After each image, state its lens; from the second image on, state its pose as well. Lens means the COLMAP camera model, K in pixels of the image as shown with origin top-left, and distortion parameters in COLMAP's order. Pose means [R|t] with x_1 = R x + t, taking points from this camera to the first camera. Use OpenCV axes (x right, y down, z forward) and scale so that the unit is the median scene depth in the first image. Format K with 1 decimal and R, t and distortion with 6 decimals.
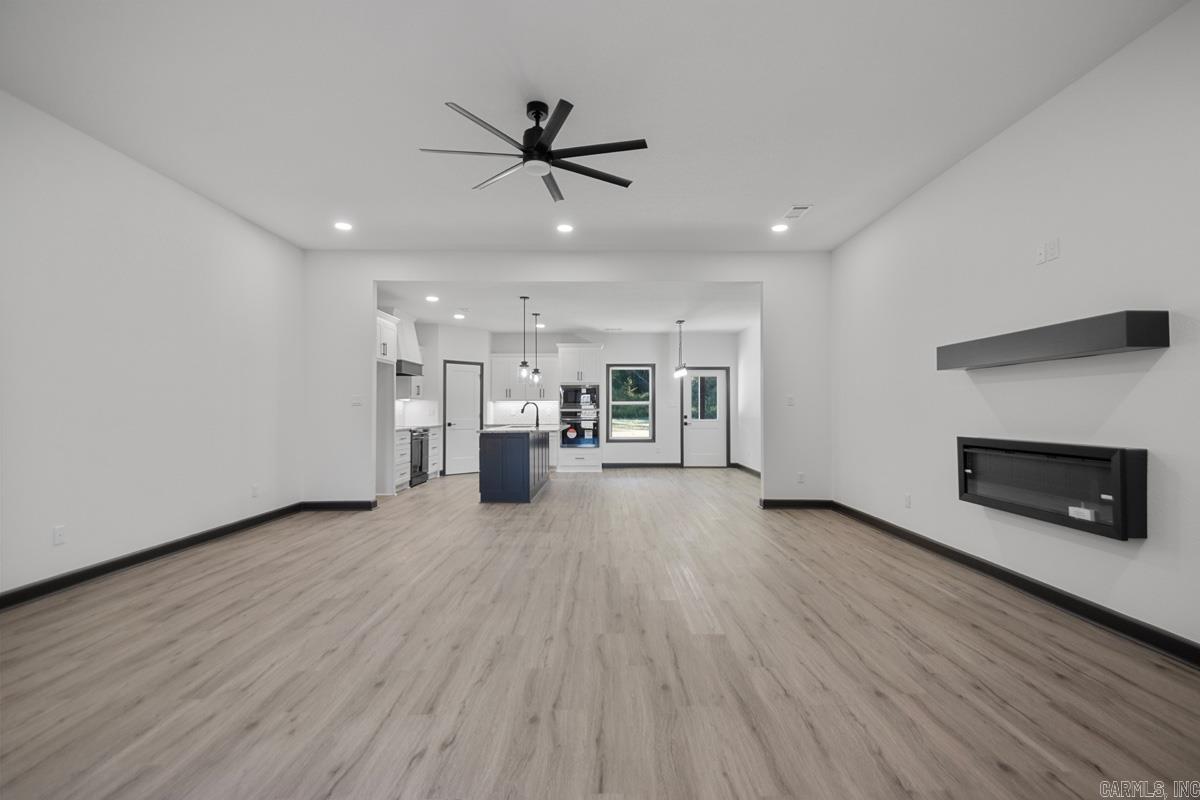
lens RADIAL K [[550.4, 0, 612.7], [0, 550.4, 406.3], [0, 0, 1]] dist [0.020203, -0.003973]
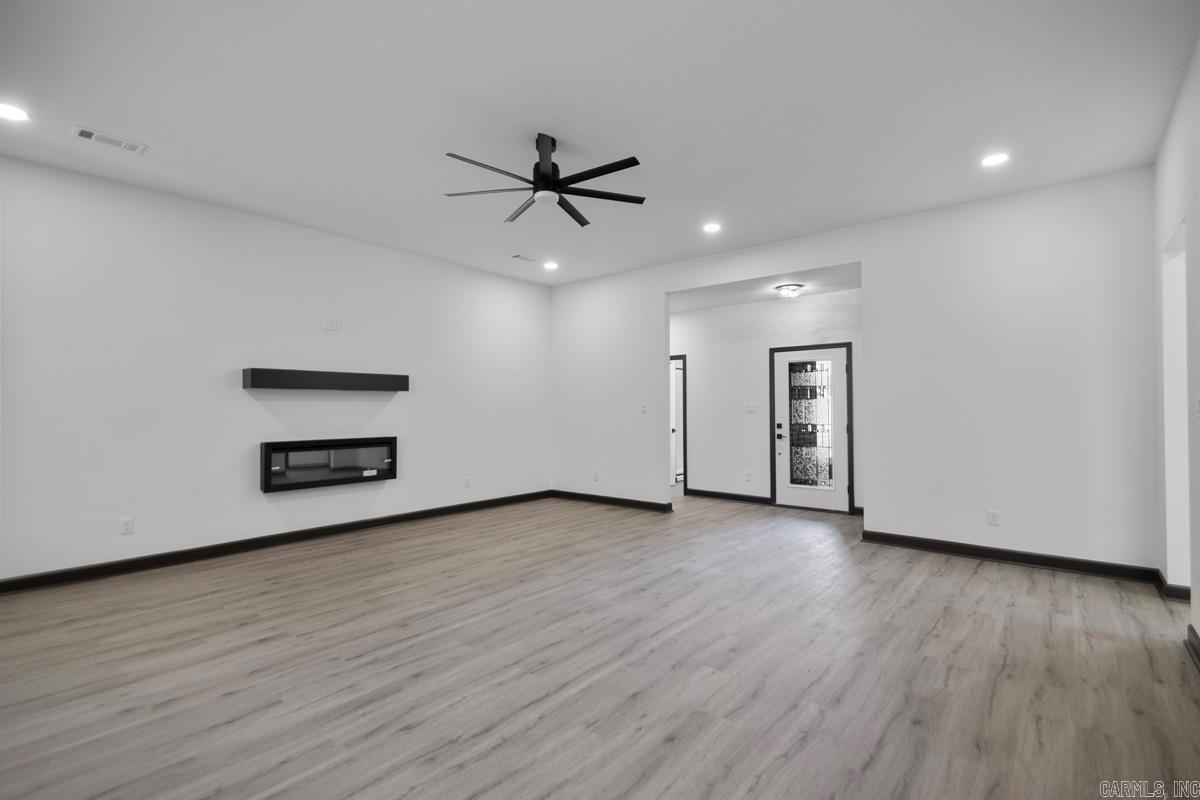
lens RADIAL K [[550.4, 0, 607.0], [0, 550.4, 399.2], [0, 0, 1]] dist [0.020203, -0.003973]
pose [[-0.762229, 0.014914, 0.647135, -0.908534], [0.003004, 0.999805, -0.019504, -0.020148], [-0.647300, -0.012923, -0.762125, 1.713689]]
